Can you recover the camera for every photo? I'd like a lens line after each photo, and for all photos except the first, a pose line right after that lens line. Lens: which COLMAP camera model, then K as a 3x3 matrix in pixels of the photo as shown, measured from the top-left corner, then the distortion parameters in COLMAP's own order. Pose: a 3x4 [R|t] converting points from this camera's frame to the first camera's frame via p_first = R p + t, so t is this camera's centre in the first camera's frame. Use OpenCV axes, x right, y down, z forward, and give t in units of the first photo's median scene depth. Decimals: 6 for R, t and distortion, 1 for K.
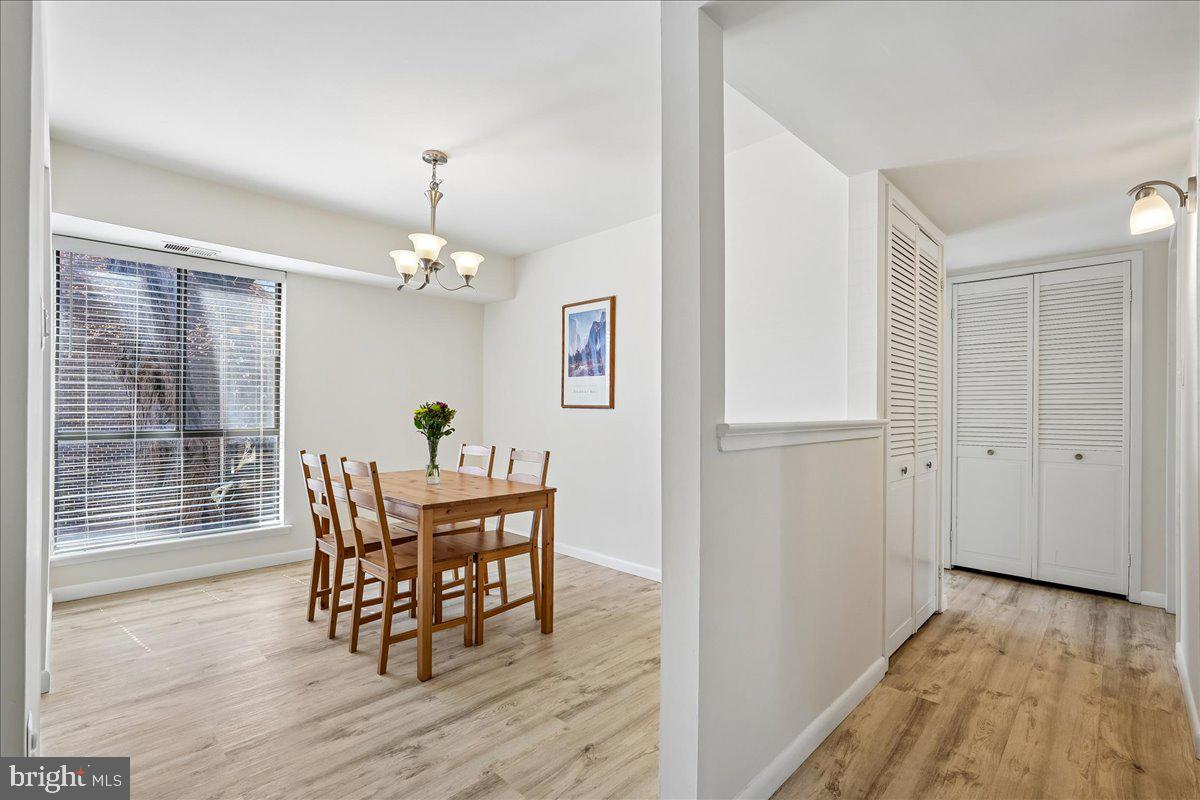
lens RADIAL K [[531.6, 0, 594.7], [0, 531.6, 408.6], [0, 0, 1]] dist [0.000002, 0.000470]
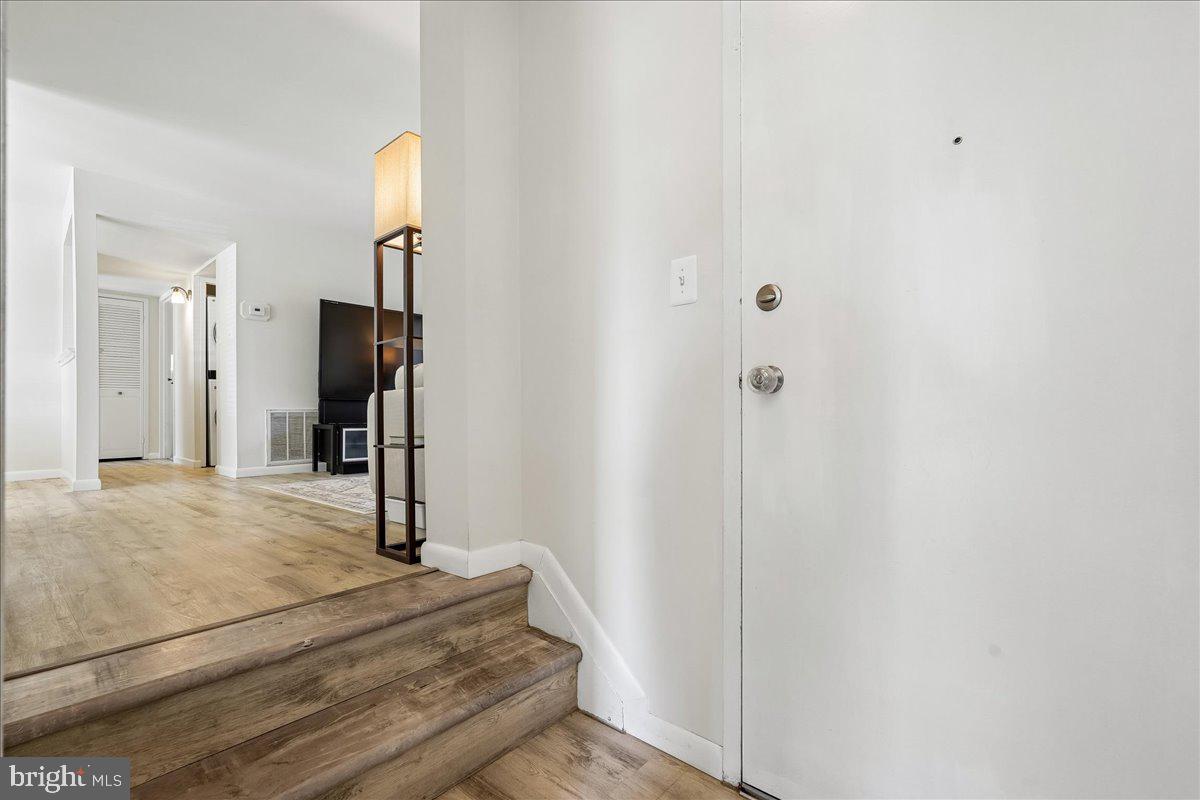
lens RADIAL K [[531.6, 0, 594.7], [0, 531.6, 408.6], [0, 0, 1]] dist [0.000002, 0.000470]
pose [[-0.059848, -0.010630, 0.998151, -1.255251], [-0.009337, 0.999906, 0.010089, 0.118642], [-0.998164, -0.008716, -0.059942, -0.694770]]
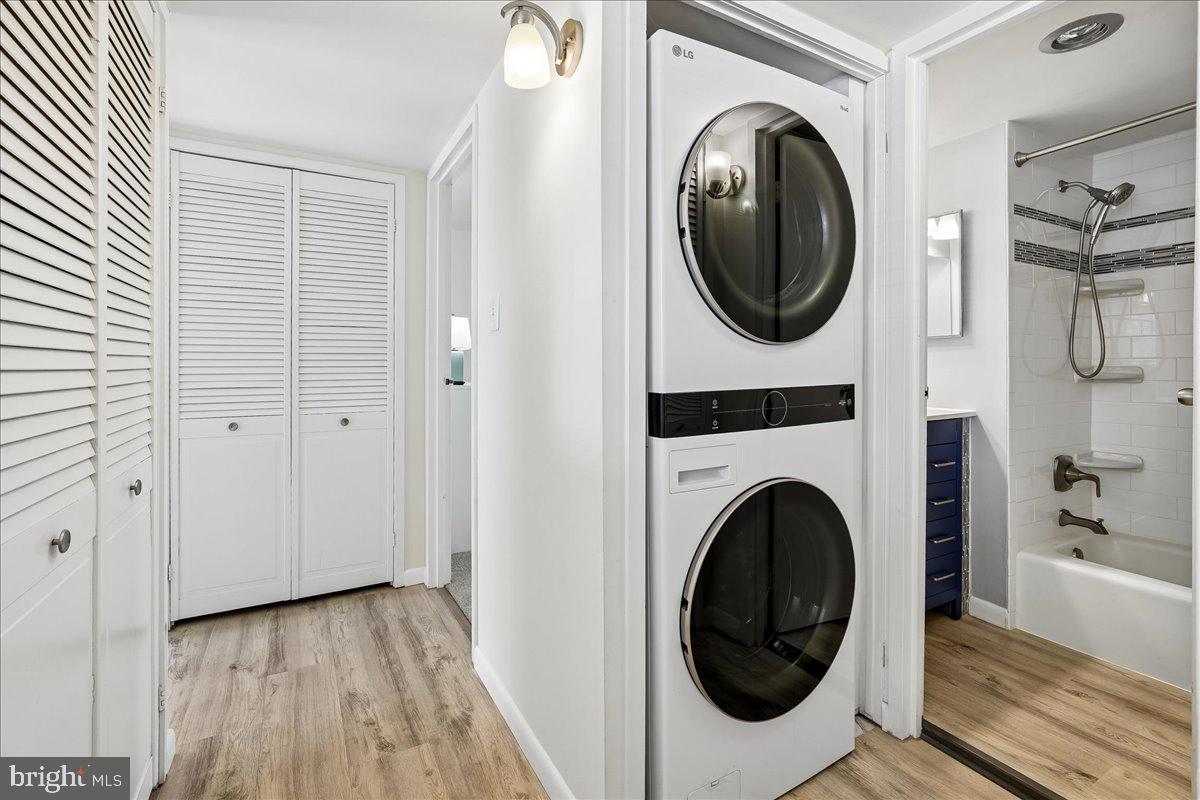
lens RADIAL K [[535.6, 0, 600.4], [0, 535.6, 370.7], [0, 0, 1]] dist [-0.016771, 0.009472]
pose [[0.266388, -0.014261, 0.963760, 0.278410], [-0.005824, 0.999848, 0.016405, 0.000902], [-0.963848, -0.009983, 0.266265, 0.462141]]
